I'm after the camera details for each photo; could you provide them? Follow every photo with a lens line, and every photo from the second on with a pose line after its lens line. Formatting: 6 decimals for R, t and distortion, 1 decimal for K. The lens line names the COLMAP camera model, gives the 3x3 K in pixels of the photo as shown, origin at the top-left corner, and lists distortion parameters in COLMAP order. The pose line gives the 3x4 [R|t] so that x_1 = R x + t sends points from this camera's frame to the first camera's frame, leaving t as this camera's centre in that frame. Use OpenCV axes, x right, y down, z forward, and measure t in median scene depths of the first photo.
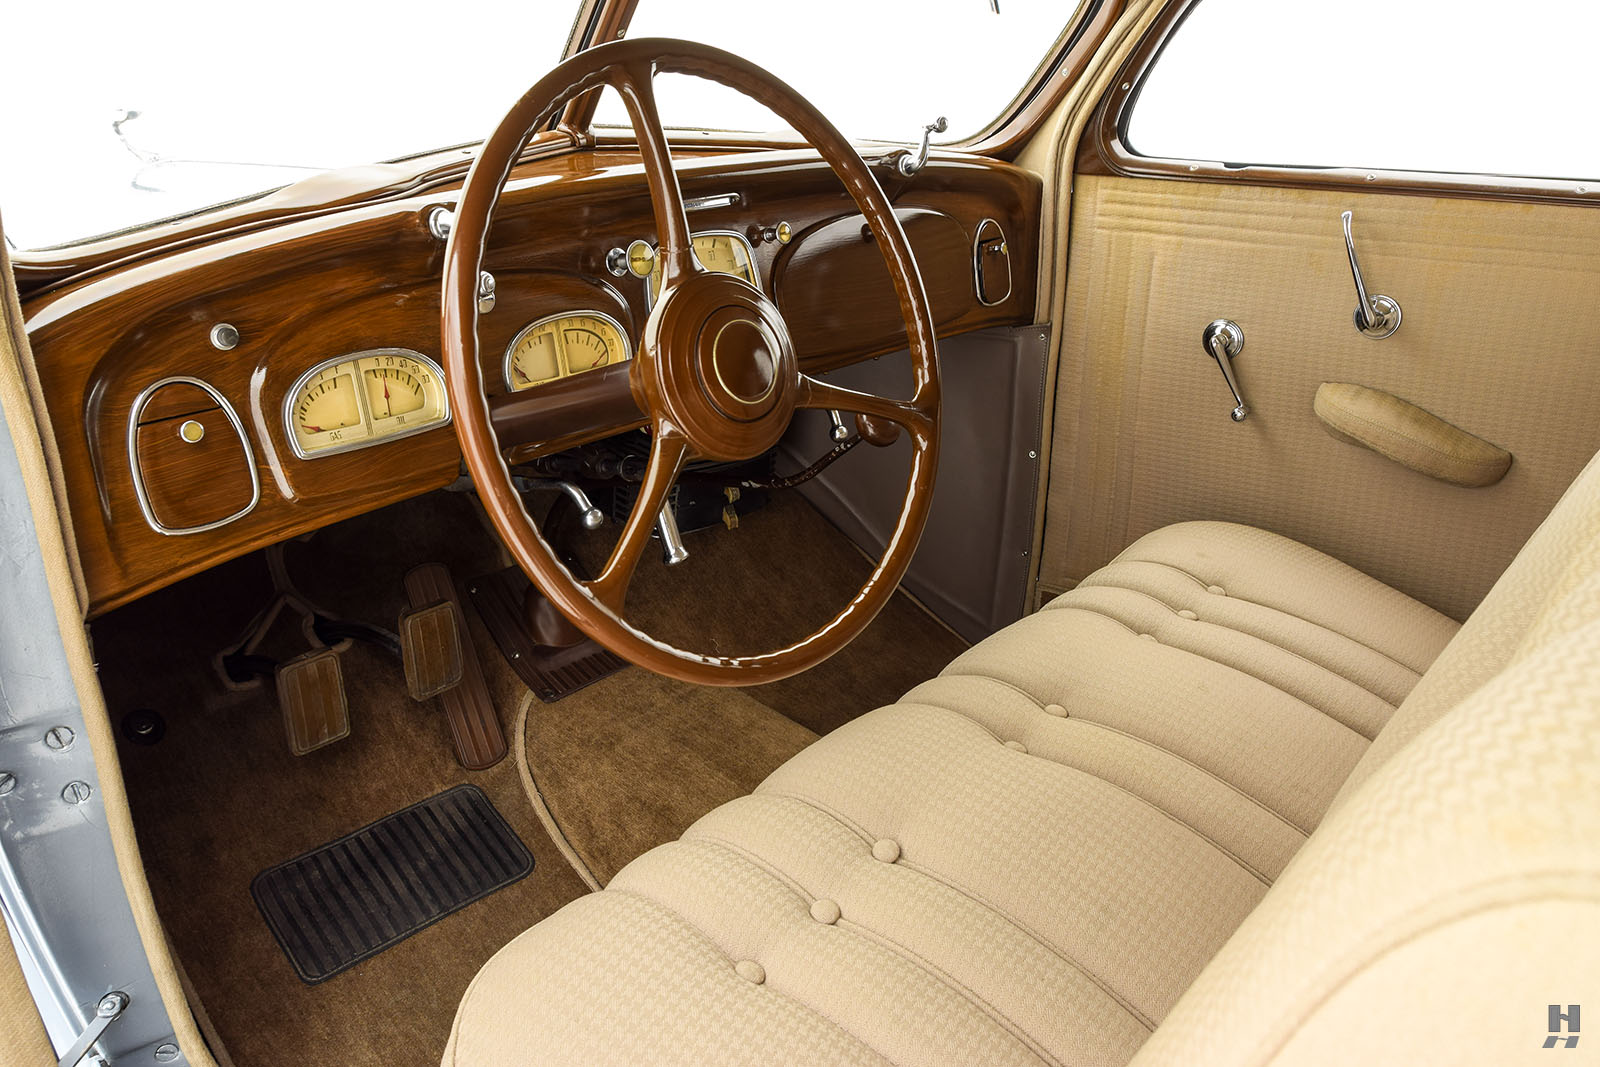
lens RADIAL K [[1187.8, 0, 800.0], [0, 1187.8, 533.5], [0, 0, 1]] dist [-0.005455, -0.003583]
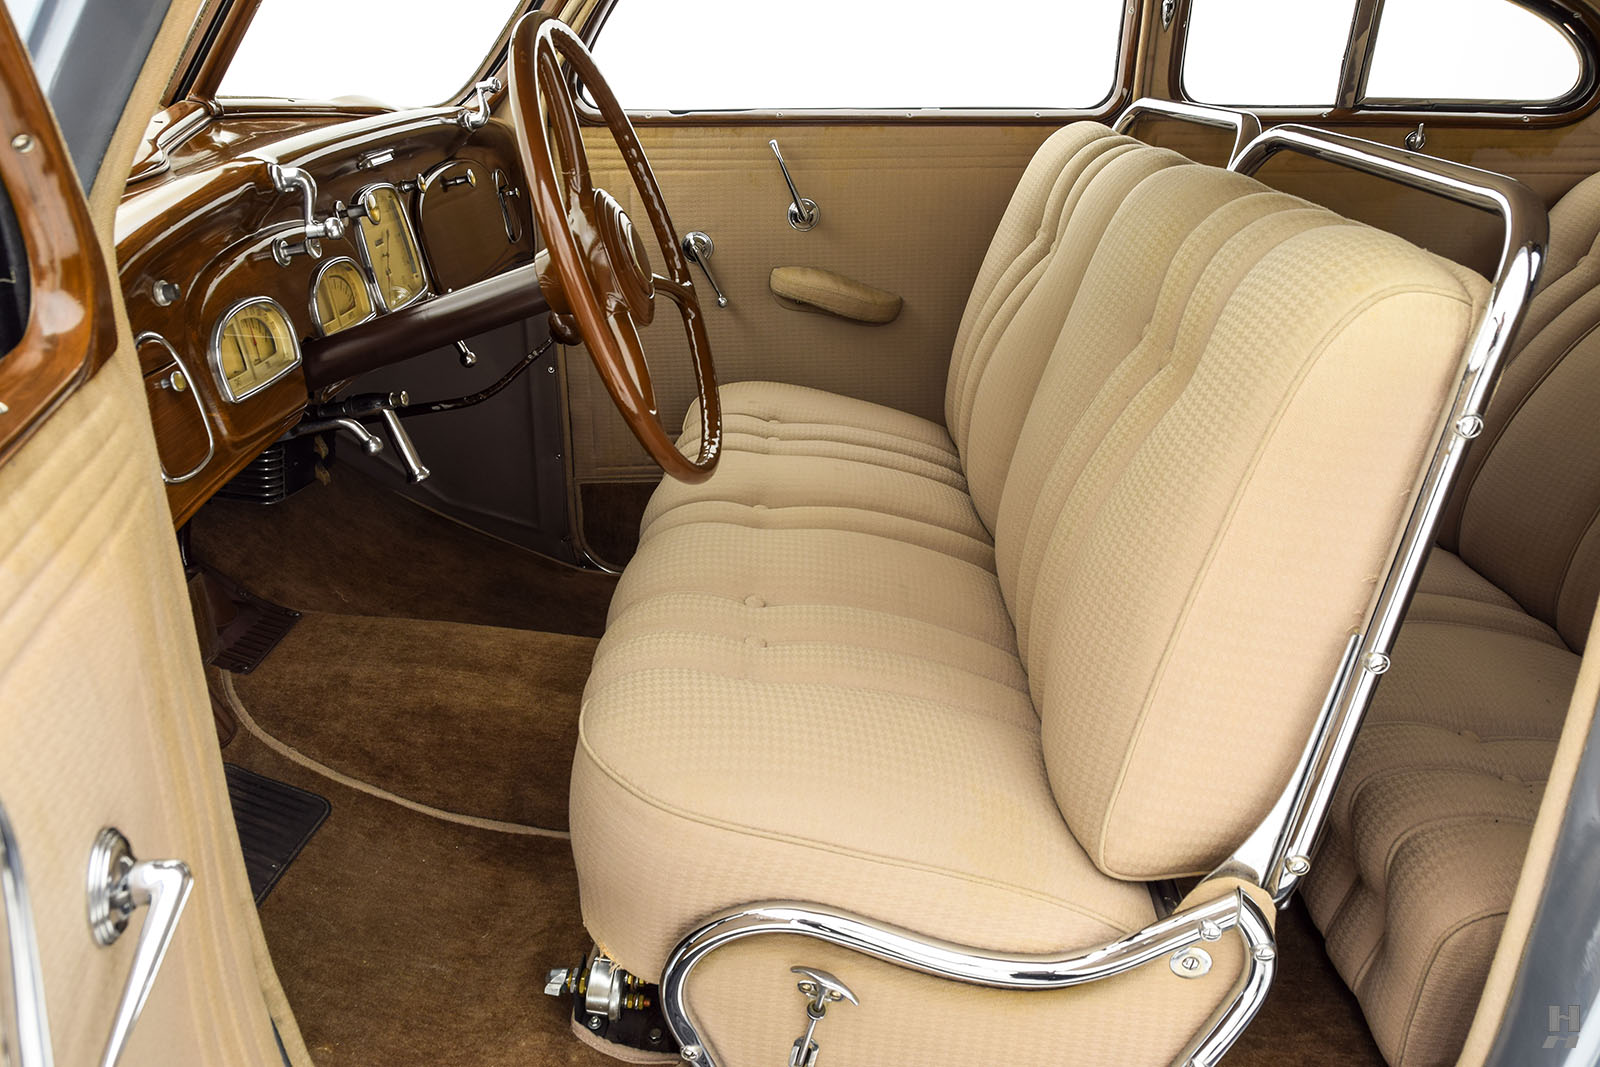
lens RADIAL K [[1187.8, 0, 800.0], [0, 1187.8, 533.5], [0, 0, 1]] dist [-0.005455, -0.003583]
pose [[0.771745, -0.249196, 0.585073, -0.526225], [0.238343, 0.966306, 0.097184, 0.052818], [-0.589577, 0.064447, 0.805137, -0.121762]]
